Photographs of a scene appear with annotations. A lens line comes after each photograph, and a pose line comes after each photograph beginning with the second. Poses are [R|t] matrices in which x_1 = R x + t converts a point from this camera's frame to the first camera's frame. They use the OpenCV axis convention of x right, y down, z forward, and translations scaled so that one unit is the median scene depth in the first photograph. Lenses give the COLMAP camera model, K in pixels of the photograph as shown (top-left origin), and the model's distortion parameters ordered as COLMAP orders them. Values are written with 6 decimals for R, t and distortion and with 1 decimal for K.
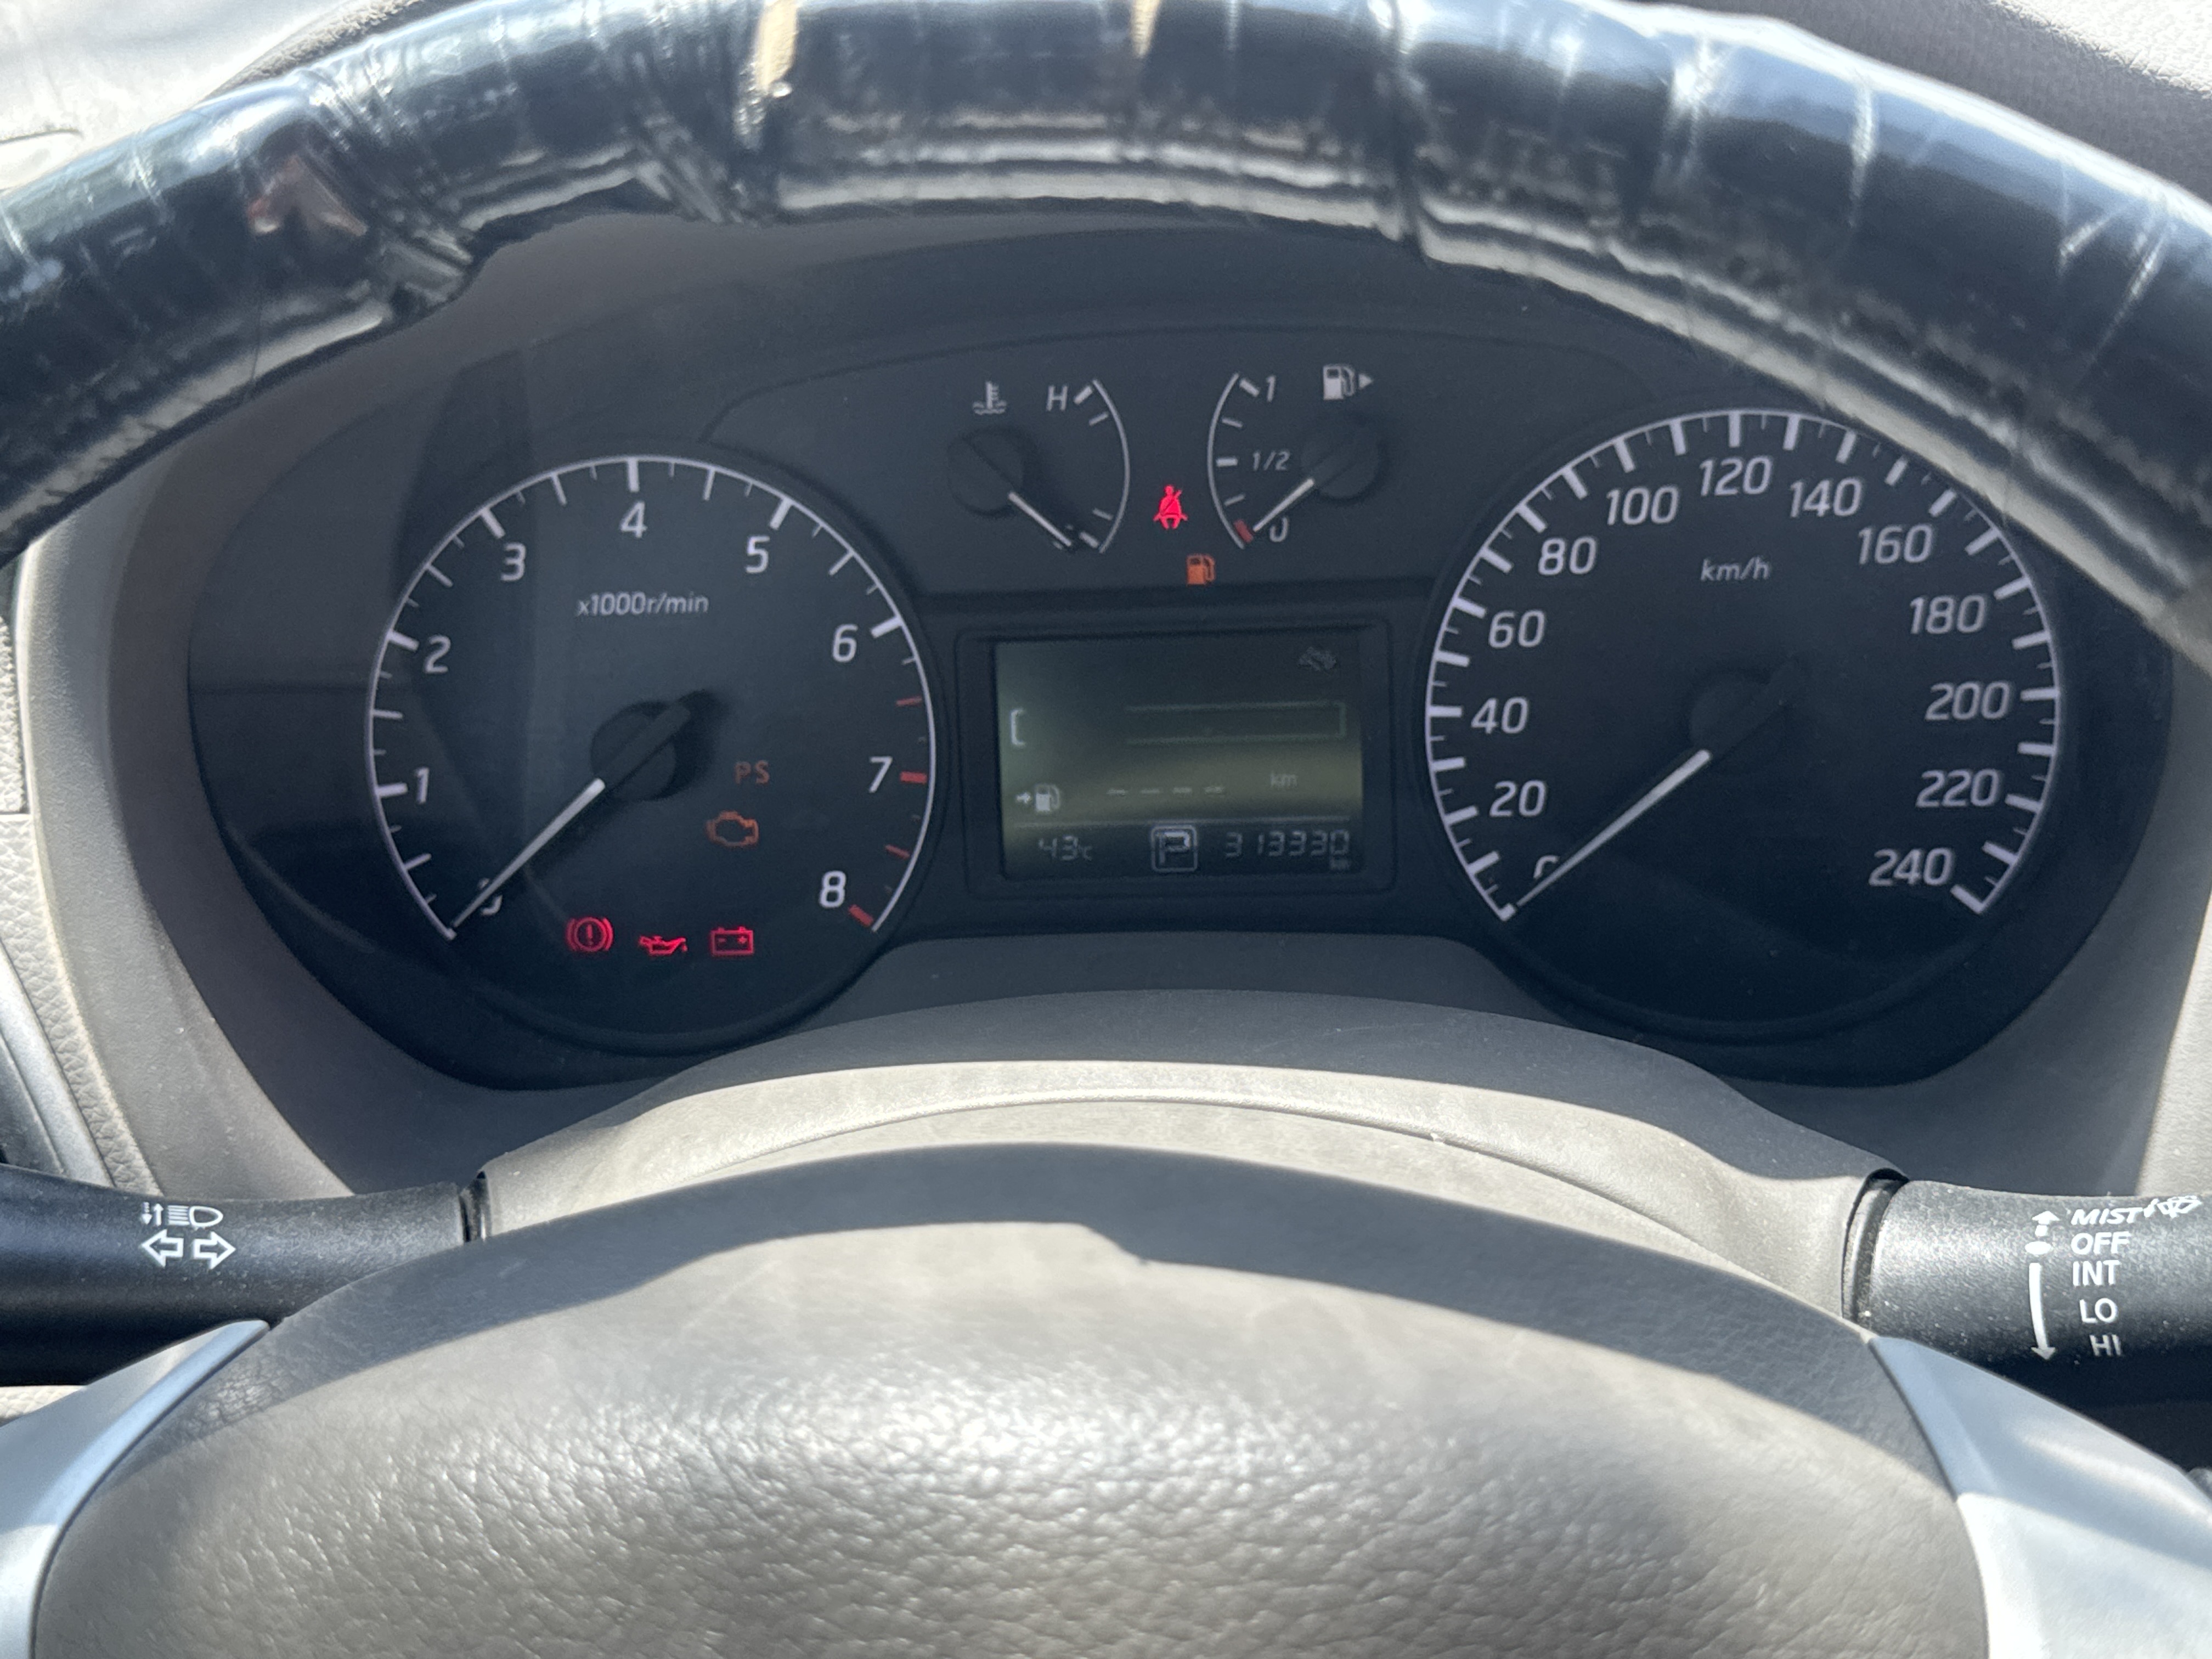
lens RADIAL K [[2910.9, 0, 1093.3], [0, 2910.9, 822.0], [0, 0, 1]] dist [0.069598, 0.000000]
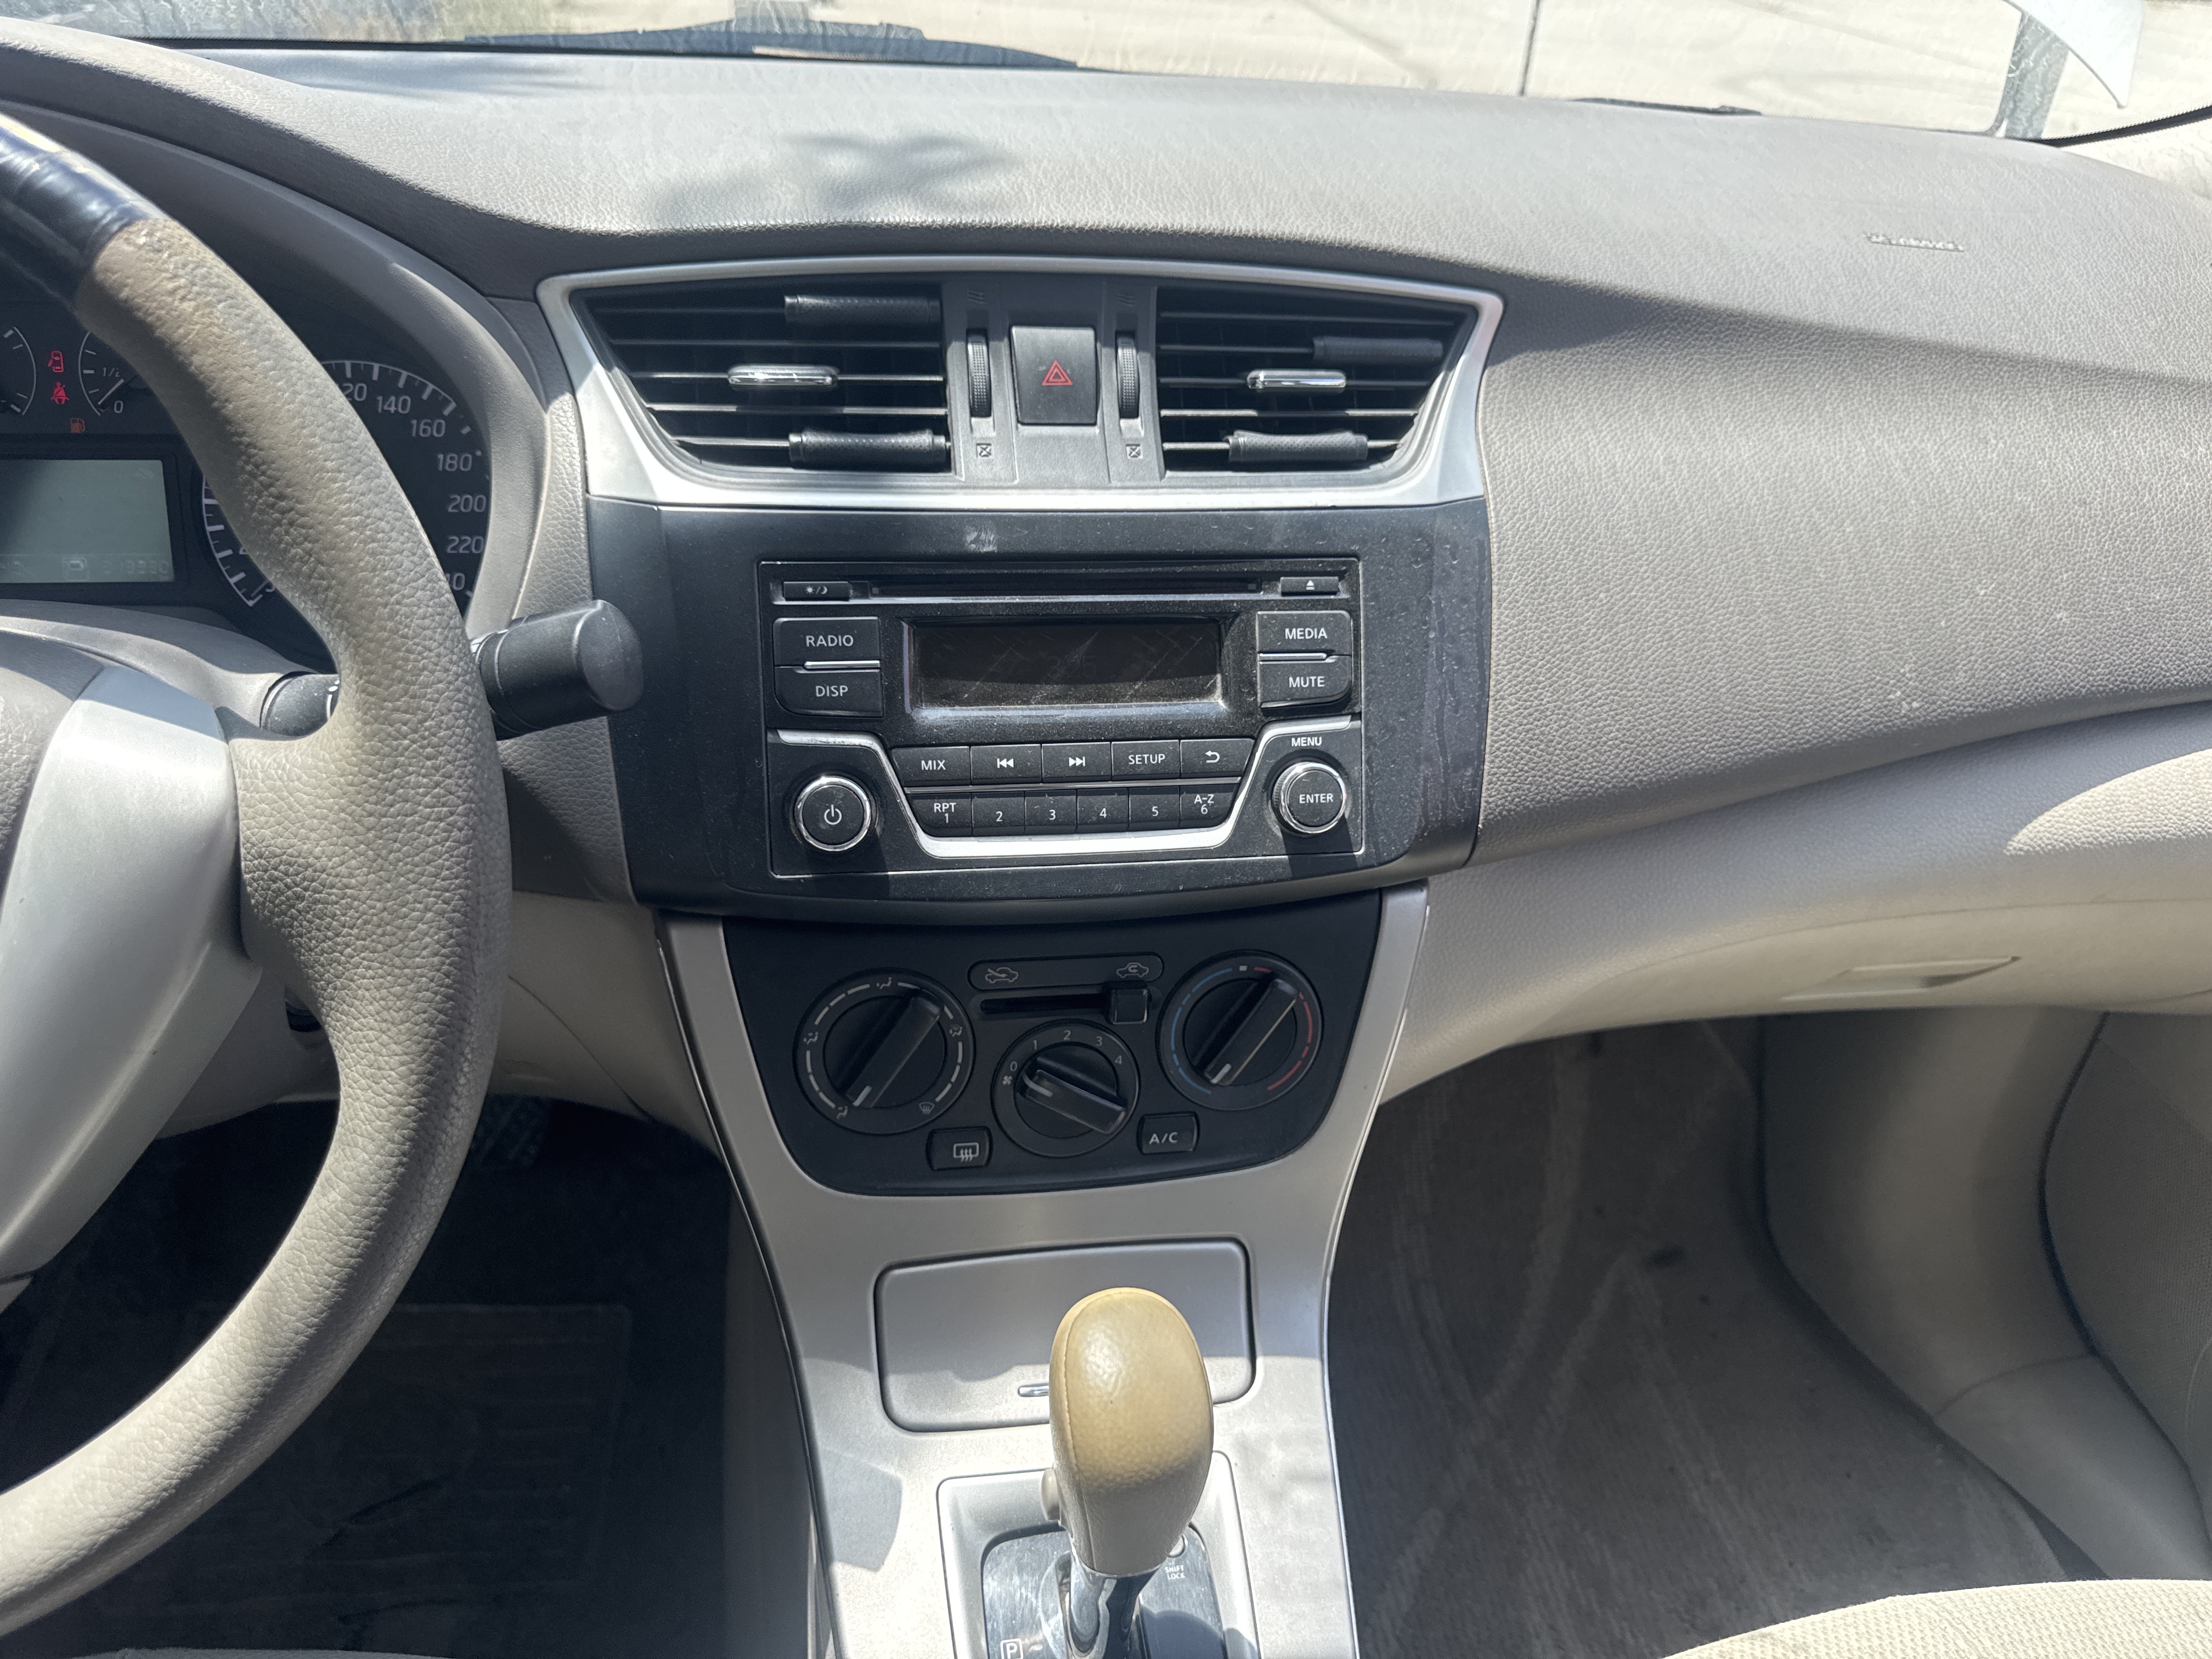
lens RADIAL K [[1619.3, 0, 1105.4], [0, 1619.3, 849.1], [0, 0, 1]] dist [0.036964, -0.041489]
pose [[0.958169, -0.018372, 0.285614, 0.392309], [0.003152, 0.998554, 0.053659, 0.147367], [-0.286187, -0.050514, 0.956841, -0.295720]]
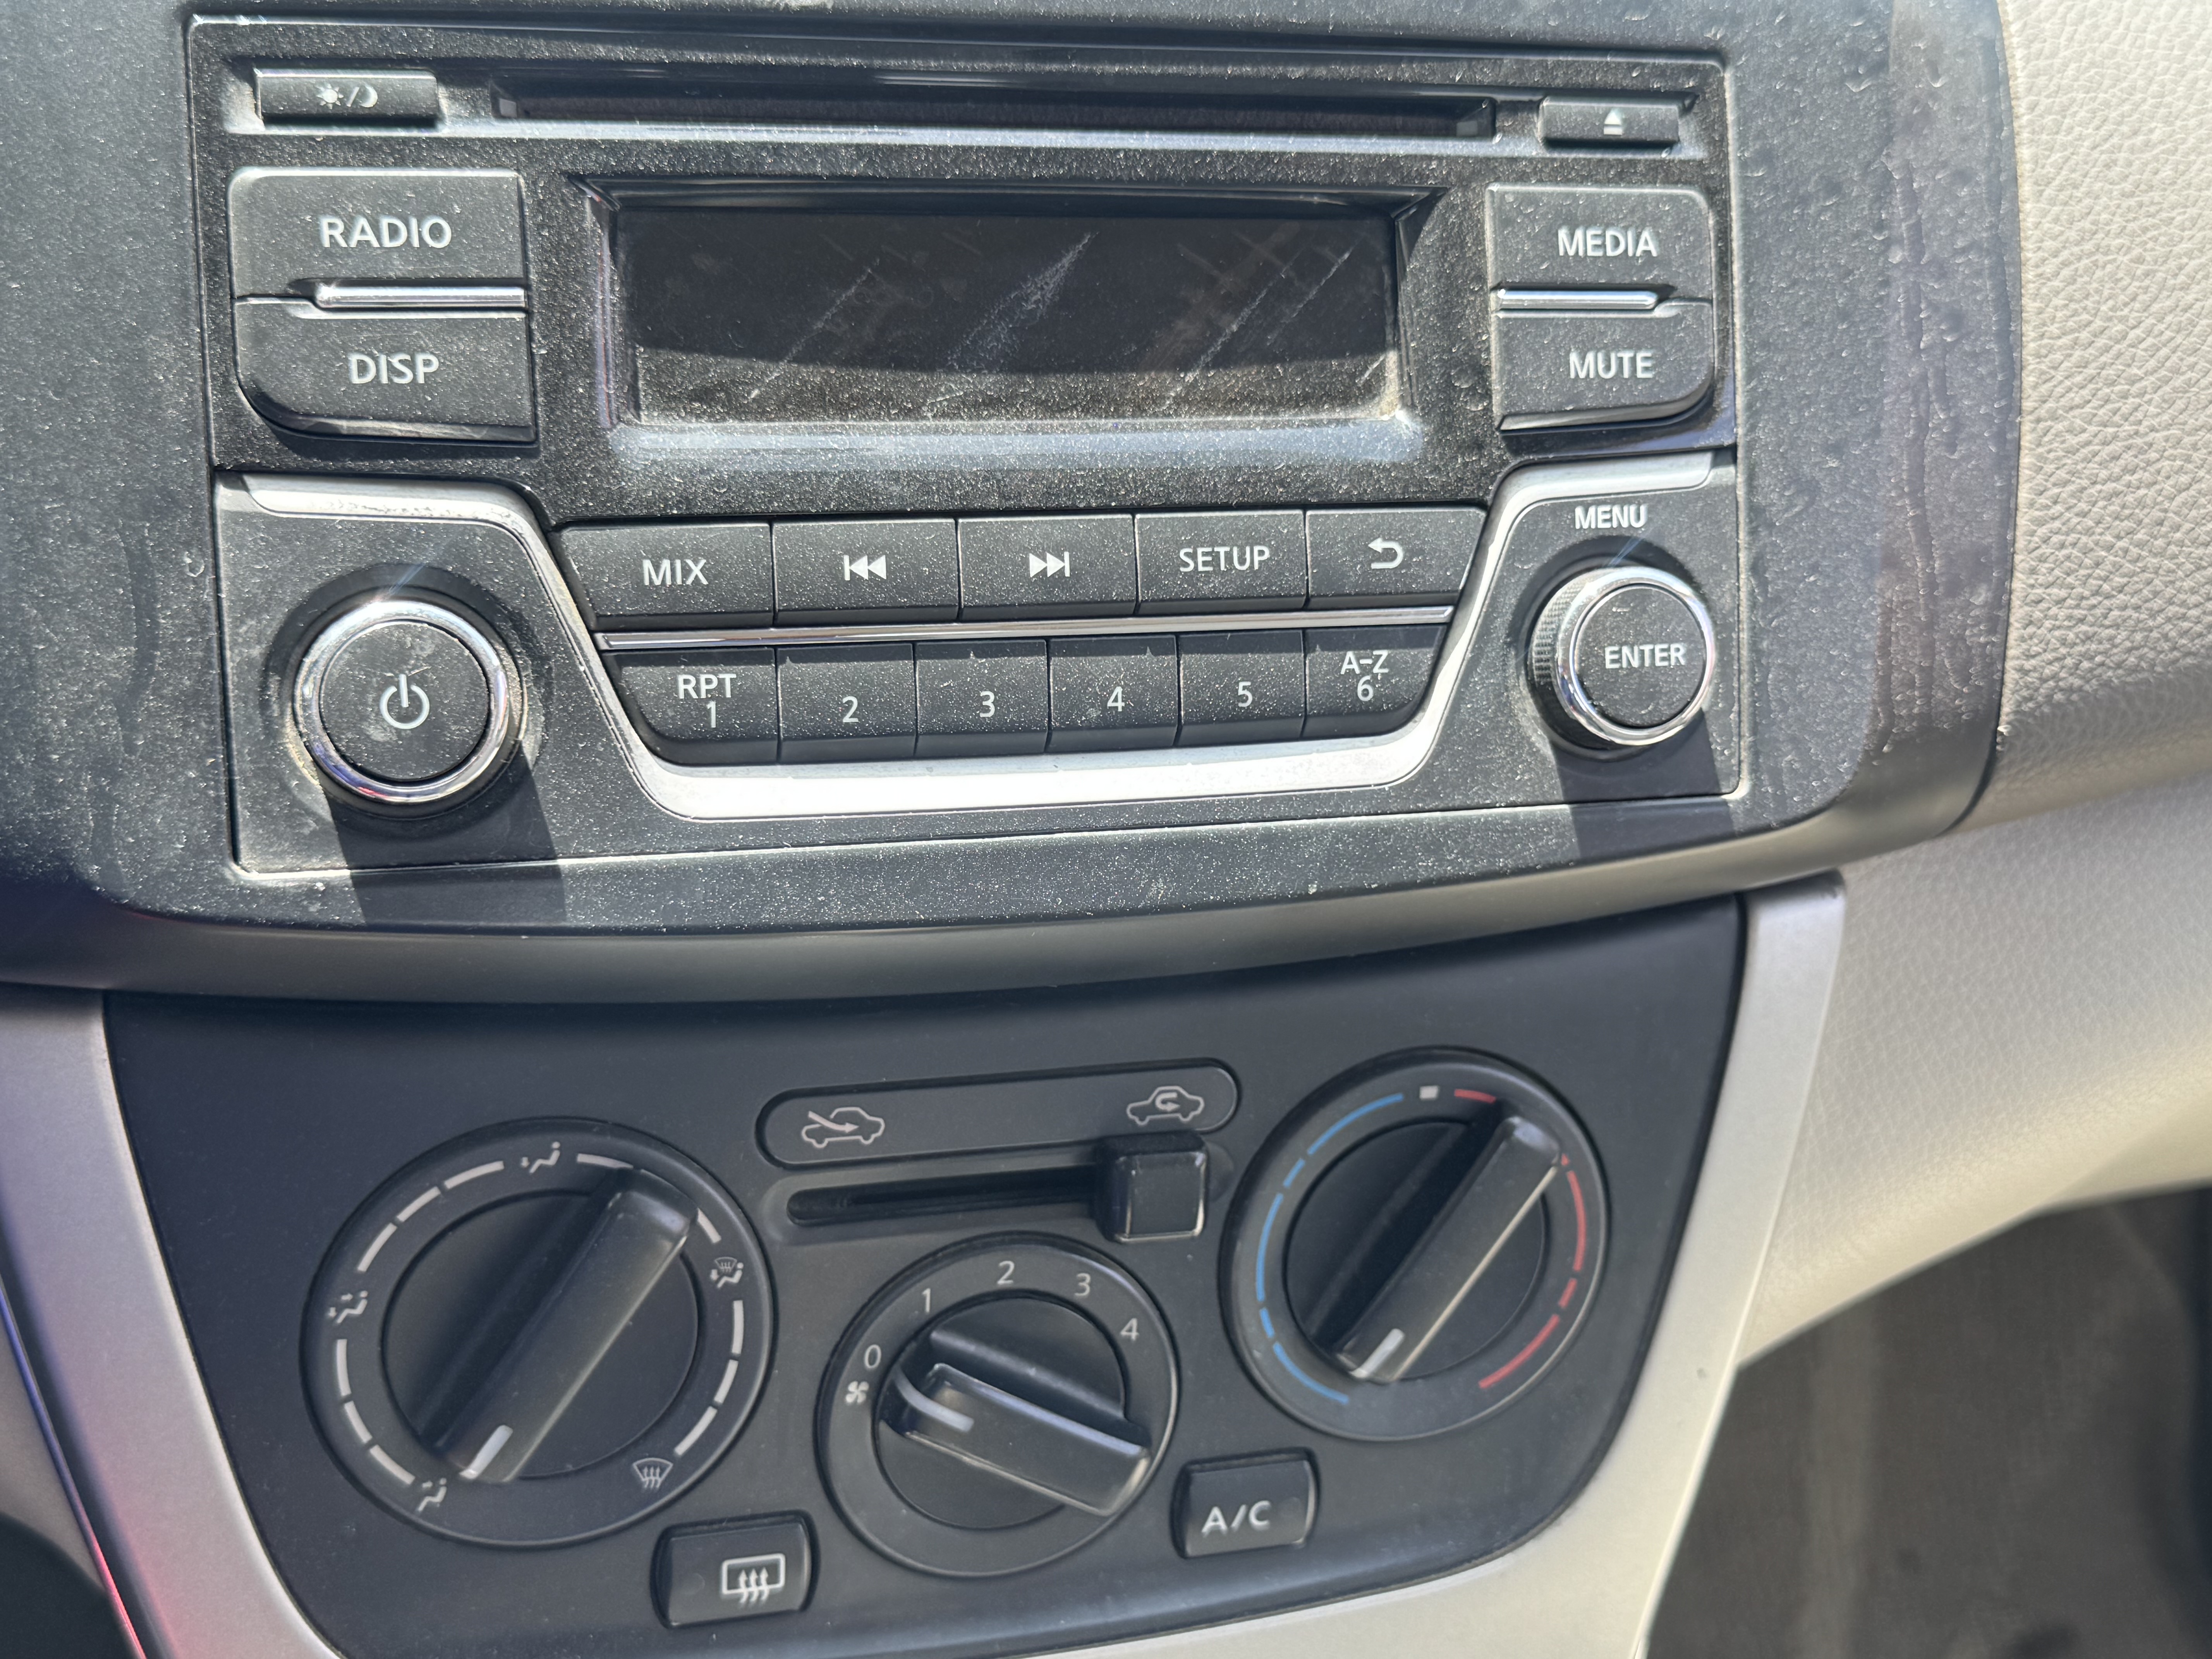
lens RADIAL K [[2683.0, 0, 1087.3], [0, 2683.0, 842.6], [0, 0, 1]] dist [0.084157, 0.000000]
pose [[0.925925, -0.029390, 0.376561, 0.429914], [0.020600, 0.999414, 0.027351, 0.198480], [-0.377144, -0.017568, 0.925988, 0.093013]]
